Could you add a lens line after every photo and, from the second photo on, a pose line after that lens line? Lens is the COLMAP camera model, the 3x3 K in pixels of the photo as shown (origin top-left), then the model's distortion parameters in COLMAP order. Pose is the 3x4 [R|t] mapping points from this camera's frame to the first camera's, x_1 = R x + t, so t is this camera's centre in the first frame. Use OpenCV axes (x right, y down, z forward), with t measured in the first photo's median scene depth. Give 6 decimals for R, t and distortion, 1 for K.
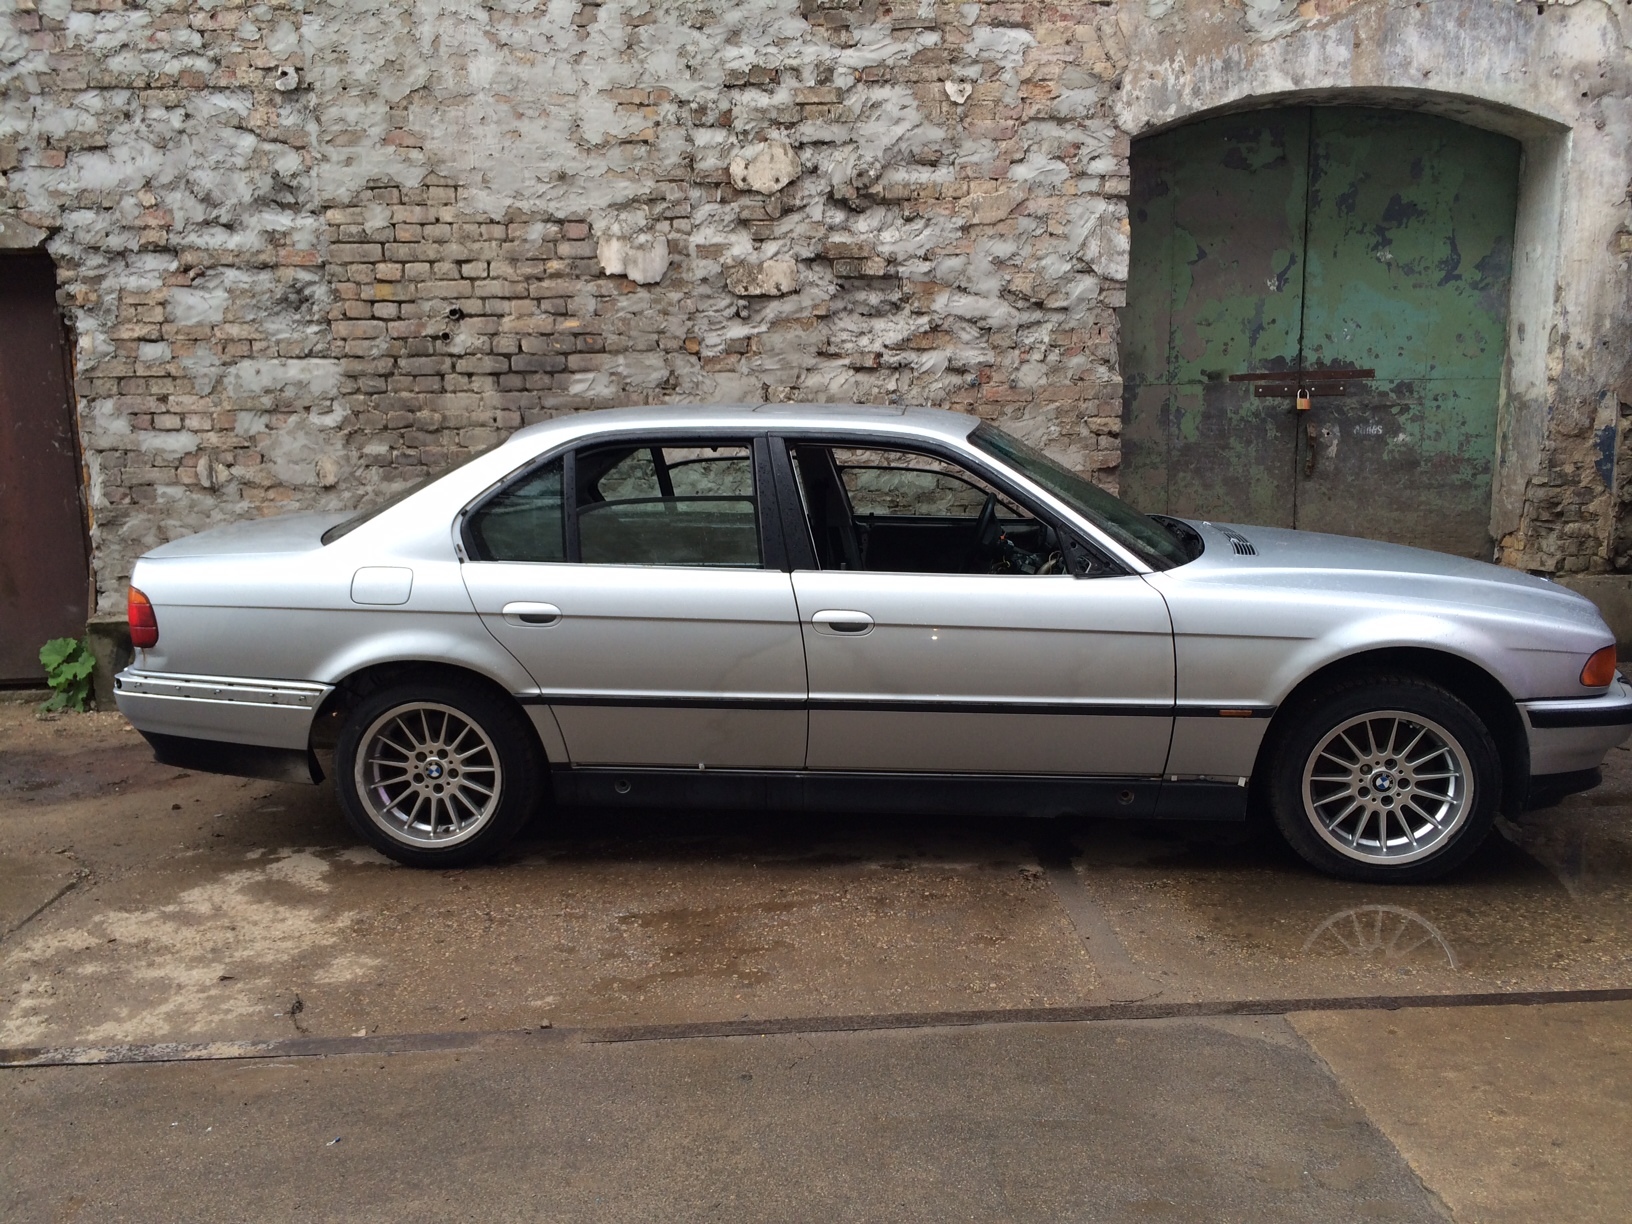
lens RADIAL K [[1398.2, 0, 810.2], [0, 1398.2, 599.3], [0, 0, 1]] dist [0.091309, -0.127148]
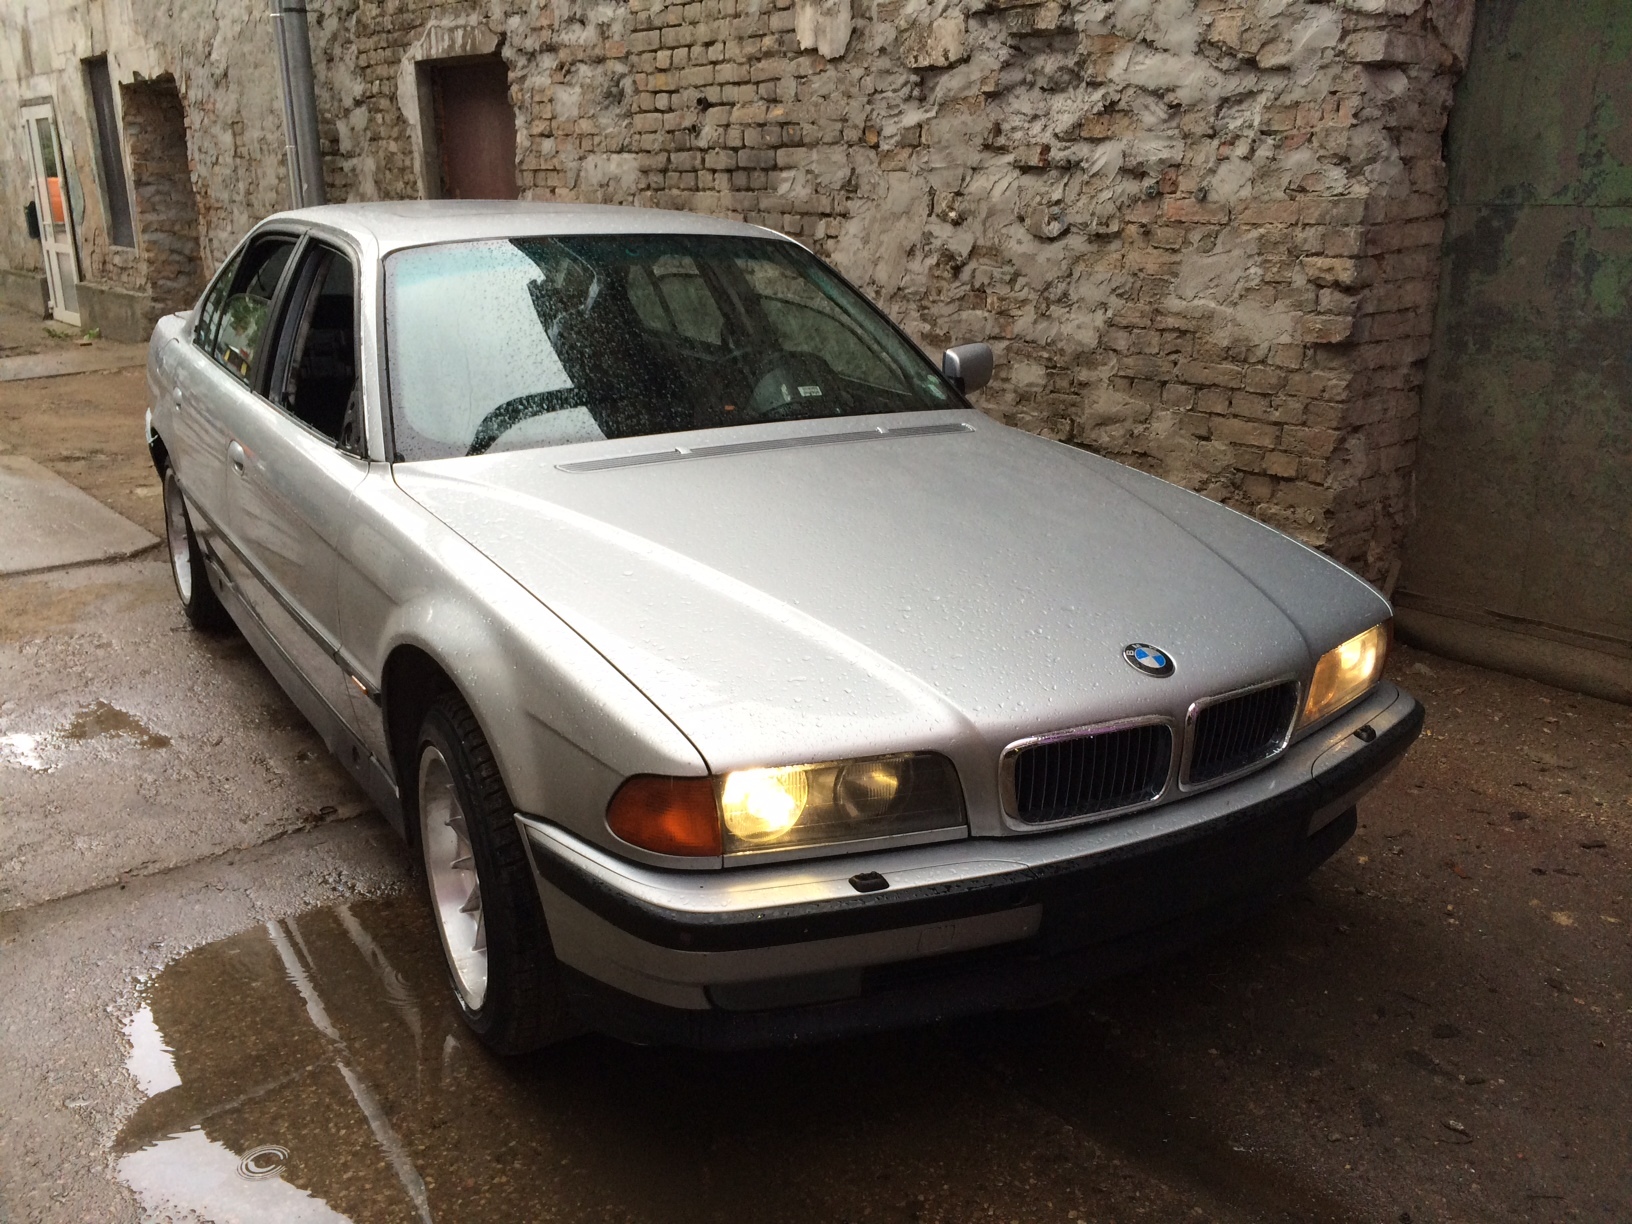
lens RADIAL K [[1398.2, 0, 815.3], [0, 1398.2, 612.8], [0, 0, 1]] dist [0.091309, -0.127148]
pose [[0.603259, 0.250376, -0.757226, 0.584773], [-0.145305, 0.968058, 0.204328, -0.076374], [0.784197, -0.013234, 0.620371, 0.466029]]
